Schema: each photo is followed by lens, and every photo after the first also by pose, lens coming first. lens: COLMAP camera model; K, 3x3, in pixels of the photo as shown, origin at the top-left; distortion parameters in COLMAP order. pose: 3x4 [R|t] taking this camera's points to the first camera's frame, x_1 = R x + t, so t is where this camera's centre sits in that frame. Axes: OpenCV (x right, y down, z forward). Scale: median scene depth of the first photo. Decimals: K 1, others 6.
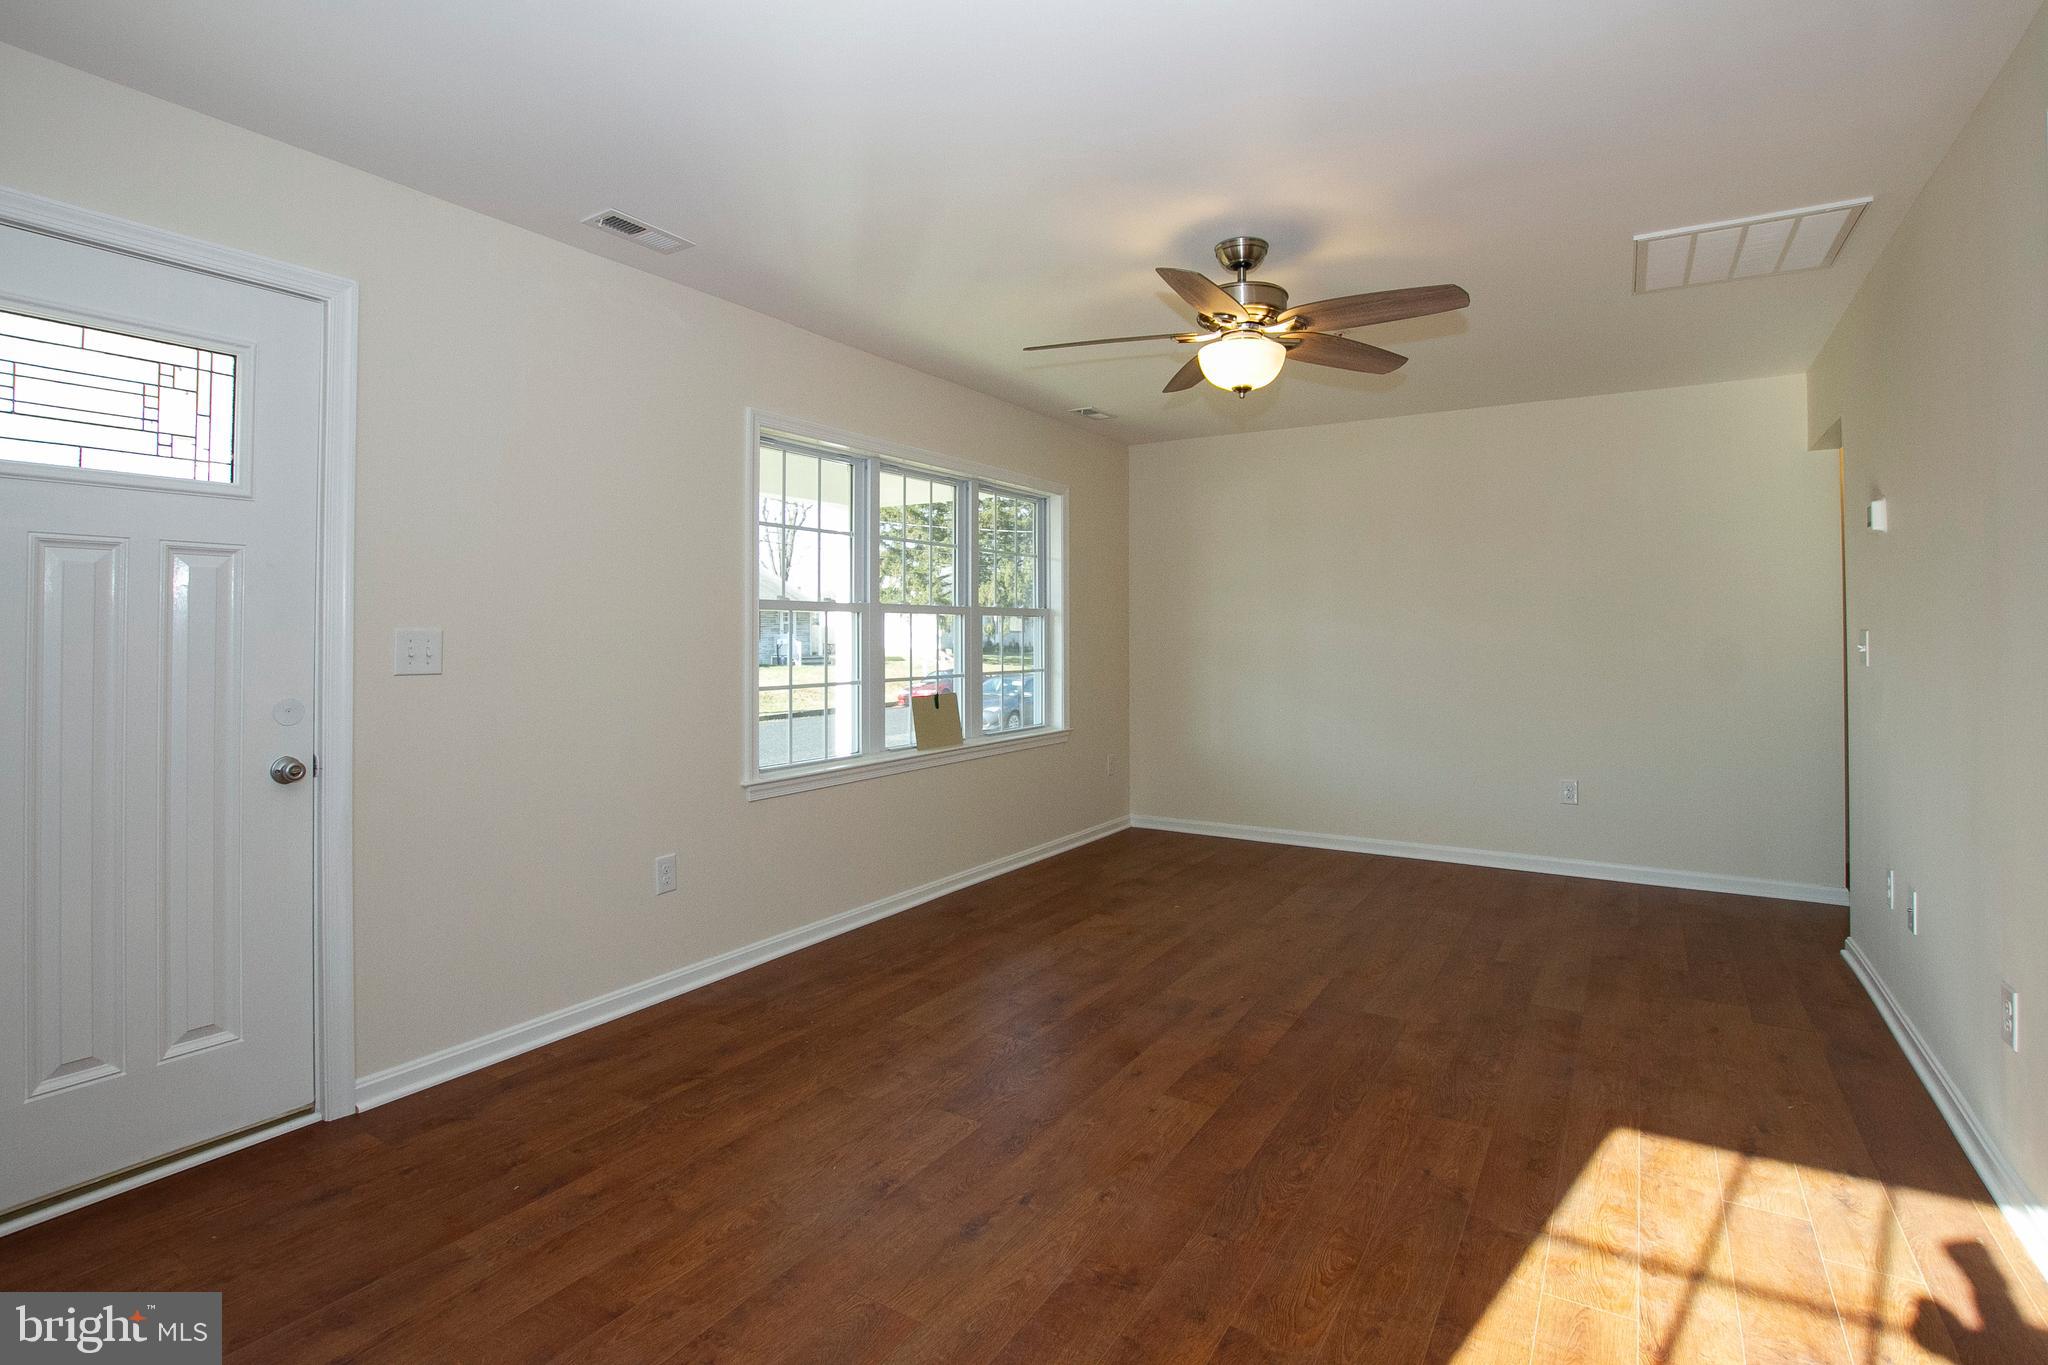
lens RADIAL K [[984.9, 0, 1018.8], [0, 984.9, 627.9], [0, 0, 1]] dist [-0.038719, 0.008616]
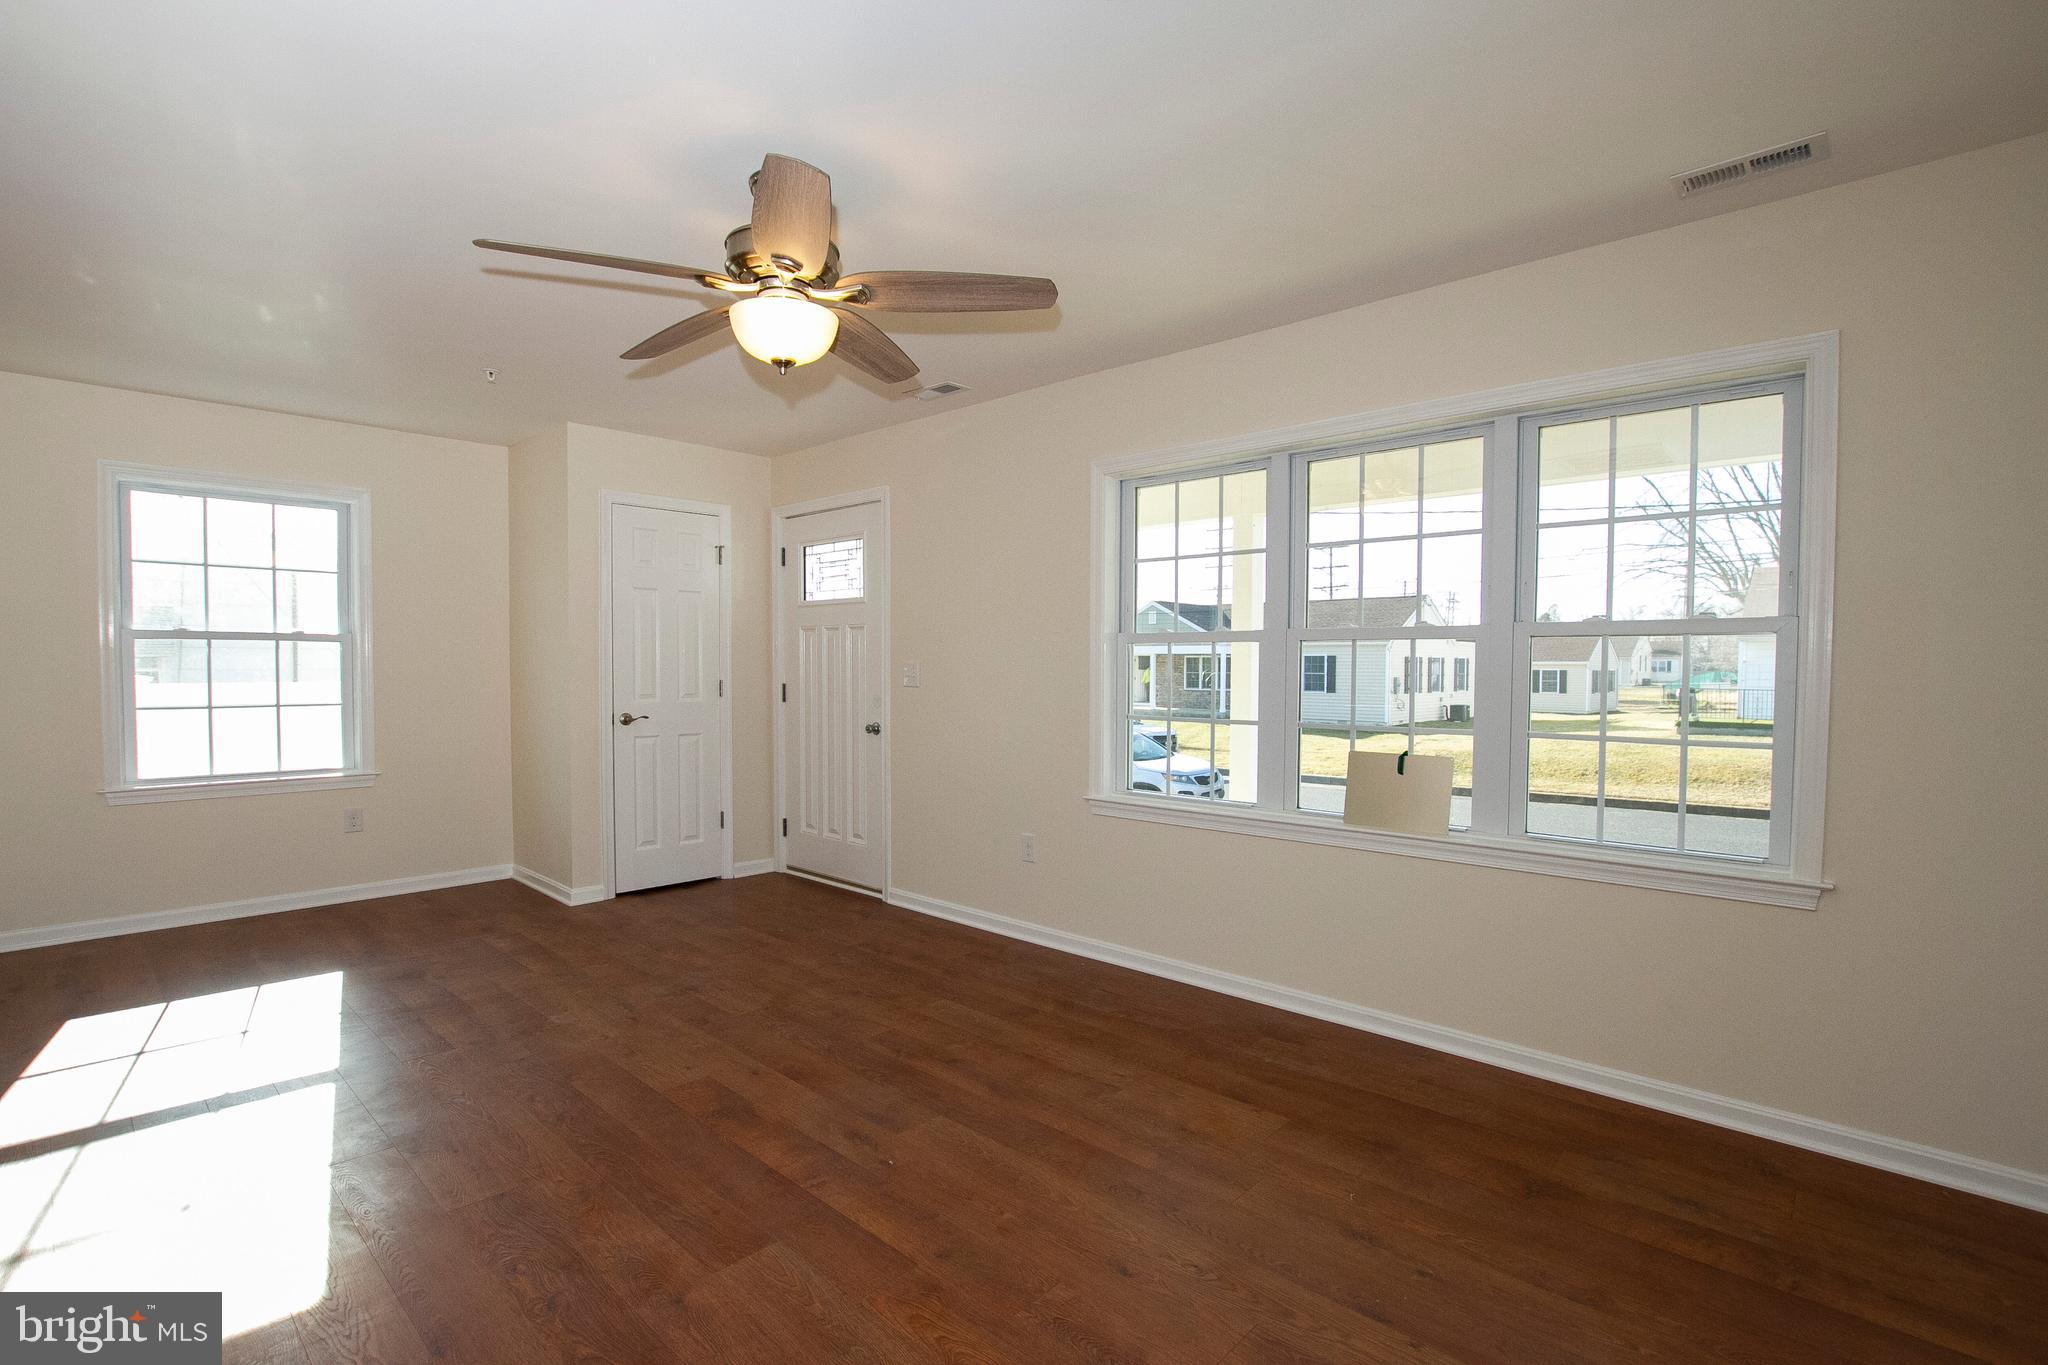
lens RADIAL K [[952.9, 0, 1023.0], [0, 952.9, 700.3], [0, 0, 1]] dist [-0.029903, 0.000991]
pose [[-0.183474, 0.036963, -0.982329, 0.975216], [-0.000267, 0.999291, 0.037651, 0.005951], [0.983025, 0.007170, -0.183334, 1.338392]]
